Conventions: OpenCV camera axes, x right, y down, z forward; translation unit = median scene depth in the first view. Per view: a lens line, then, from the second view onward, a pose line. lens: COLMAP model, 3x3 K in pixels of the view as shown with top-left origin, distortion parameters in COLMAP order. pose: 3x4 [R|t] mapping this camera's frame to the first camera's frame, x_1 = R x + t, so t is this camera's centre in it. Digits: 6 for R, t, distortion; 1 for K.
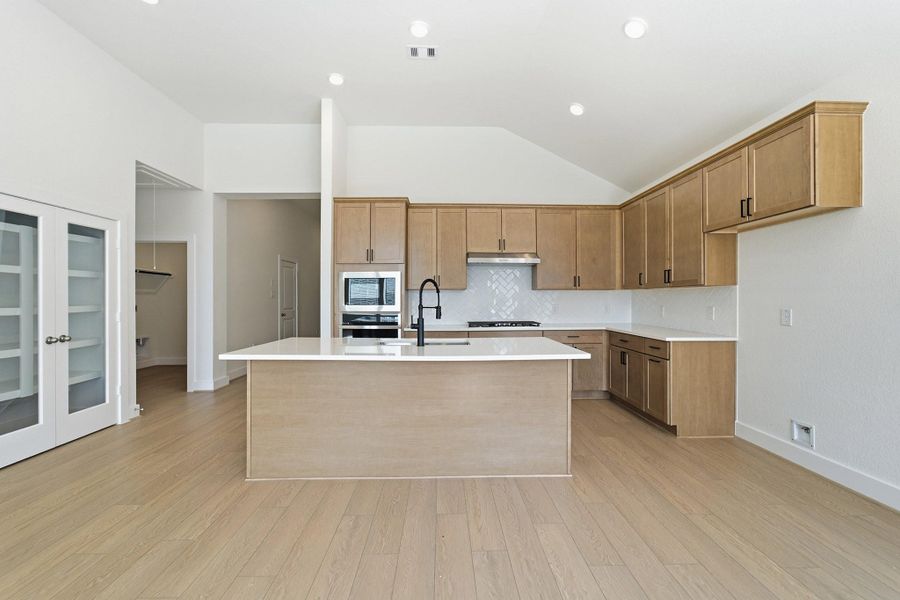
lens RADIAL K [[372.5, 0, 450.0], [0, 372.5, 300.0], [0, 0, 1]] dist [0.000211, 0.000432]
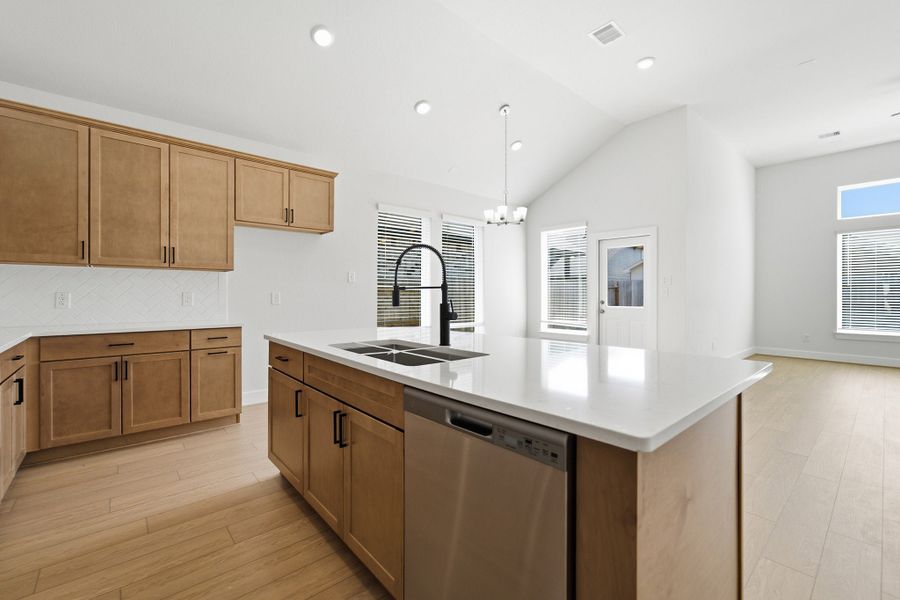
lens RADIAL K [[386.2, 0, 449.7], [0, 386.2, 295.3], [0, 0, 1]] dist [-0.020917, 0.014795]
pose [[-0.638803, -0.001881, 0.769368, -0.519208], [0.000222, 0.999997, 0.002628, 0.025905], [-0.769370, 0.001850, -0.638800, 1.214434]]
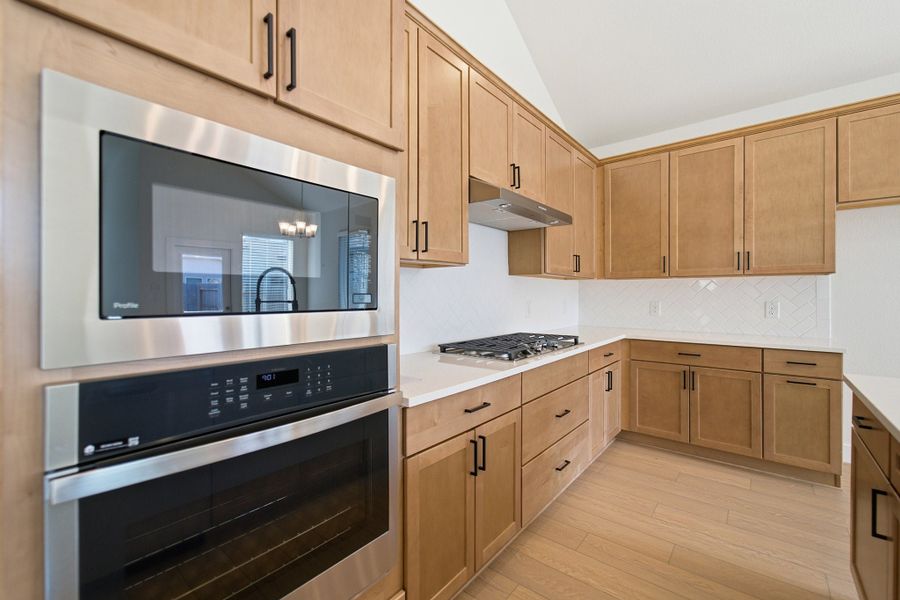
lens RADIAL K [[380.1, 0, 446.8], [0, 380.1, 295.9], [0, 0, 1]] dist [0.001359, 0.000270]
pose [[0.657555, -0.000926, 0.753406, -0.408257], [0.001353, 0.999999, 0.000049, 0.004954], [-0.753405, 0.000987, 0.657556, 1.082038]]
